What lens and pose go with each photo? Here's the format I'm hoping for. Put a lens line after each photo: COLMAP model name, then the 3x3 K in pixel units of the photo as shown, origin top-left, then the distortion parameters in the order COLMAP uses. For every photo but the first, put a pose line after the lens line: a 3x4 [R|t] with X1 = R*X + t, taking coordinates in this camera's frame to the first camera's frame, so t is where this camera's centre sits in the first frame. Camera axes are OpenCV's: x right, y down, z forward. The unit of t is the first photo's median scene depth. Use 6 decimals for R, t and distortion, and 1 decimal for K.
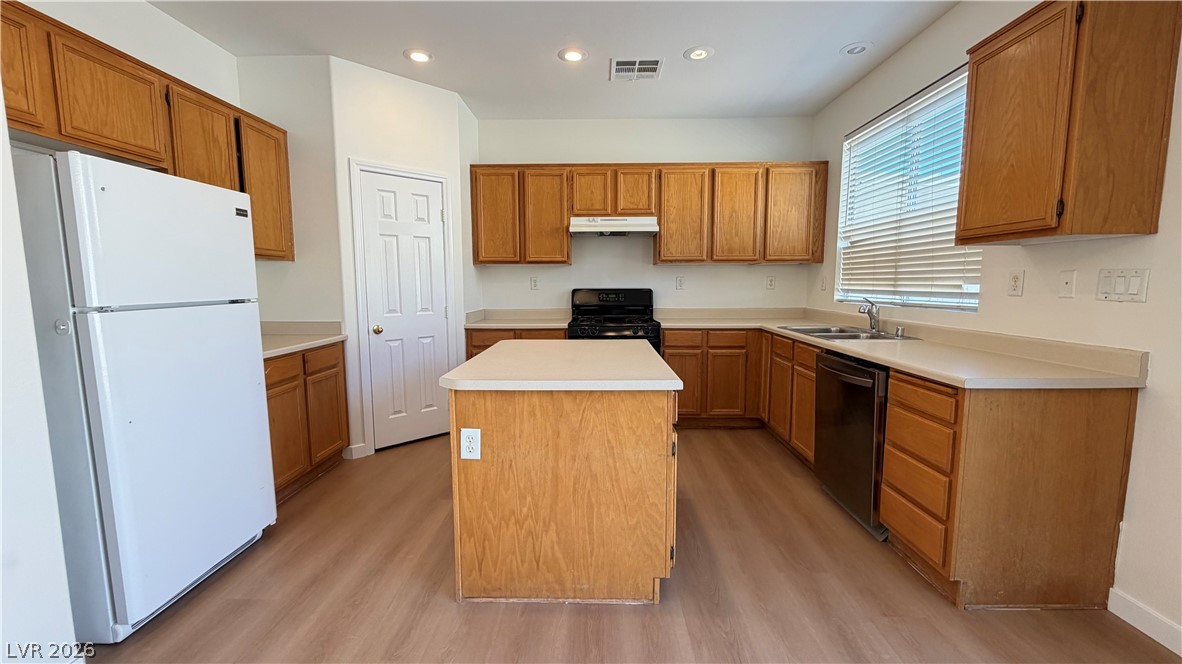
lens RADIAL K [[471.6, 0, 587.8], [0, 471.6, 333.2], [0, 0, 1]] dist [0.000495, -0.000184]
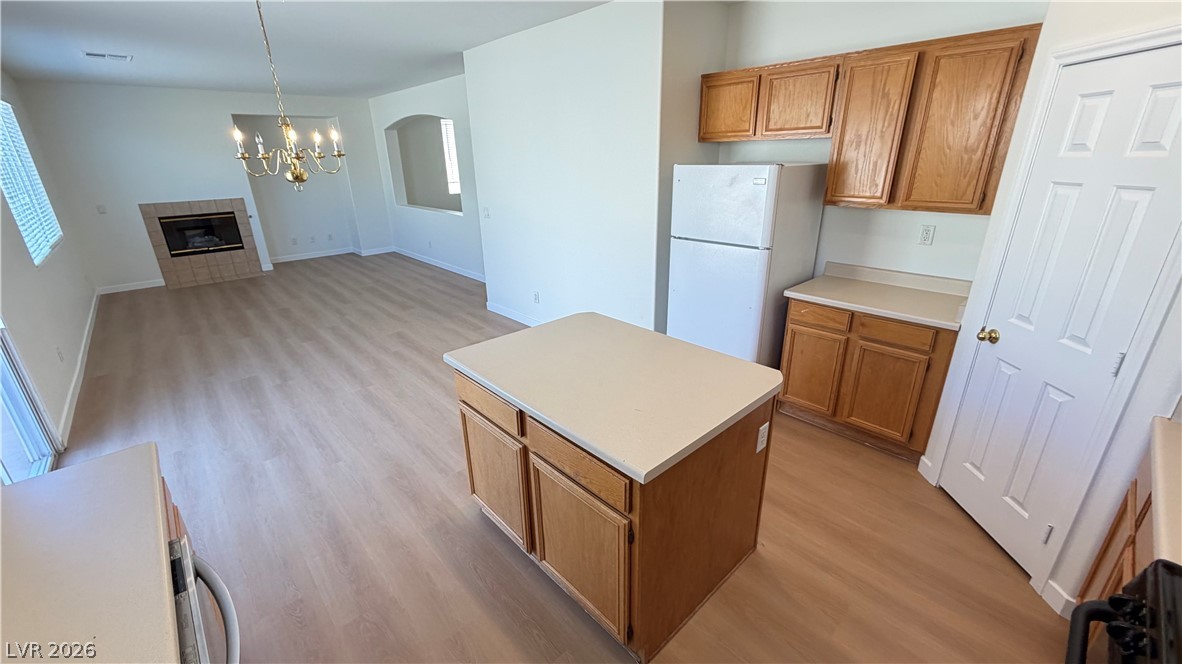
lens RADIAL K [[471.6, 0, 587.8], [0, 471.6, 333.2], [0, 0, 1]] dist [0.000495, -0.000184]
pose [[-0.720135, 0.264991, -0.641237, 0.315811], [-0.049677, 0.902130, 0.428594, -0.227529], [0.692053, 0.340501, -0.636492, 0.903388]]
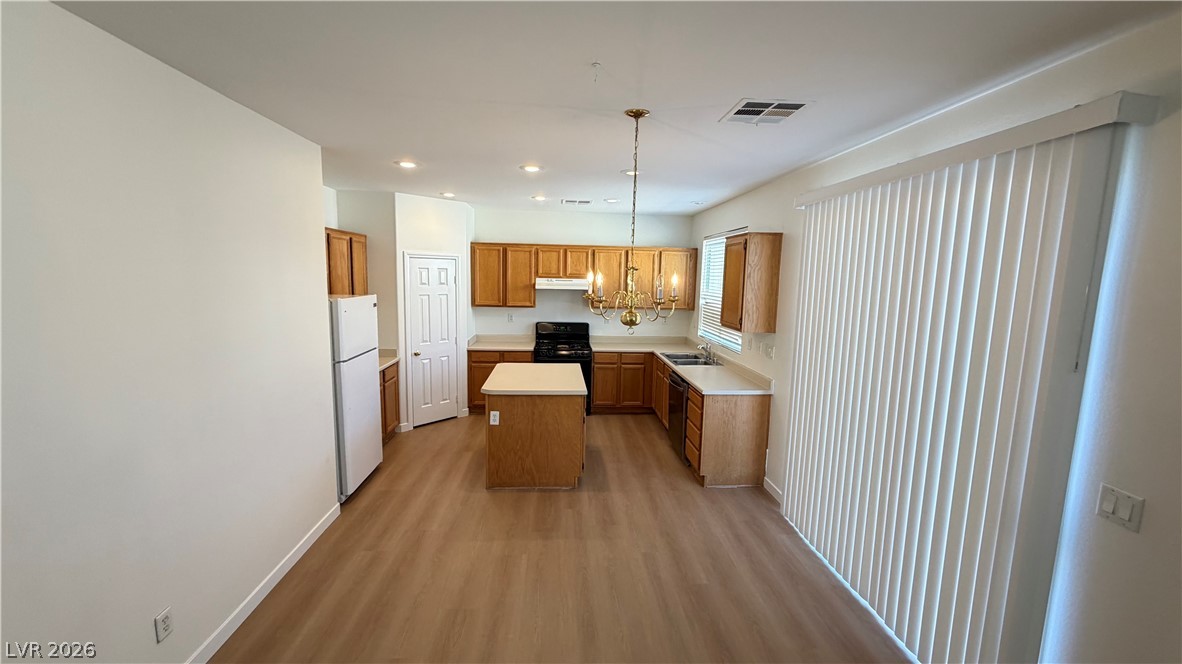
lens RADIAL K [[471.6, 0, 587.8], [0, 471.6, 333.2], [0, 0, 1]] dist [0.000495, -0.000184]
pose [[0.995645, 0.014183, 0.092137, -0.008003], [-0.015903, 0.999712, 0.017966, -0.101285], [-0.091855, -0.019353, 0.995584, -0.593249]]
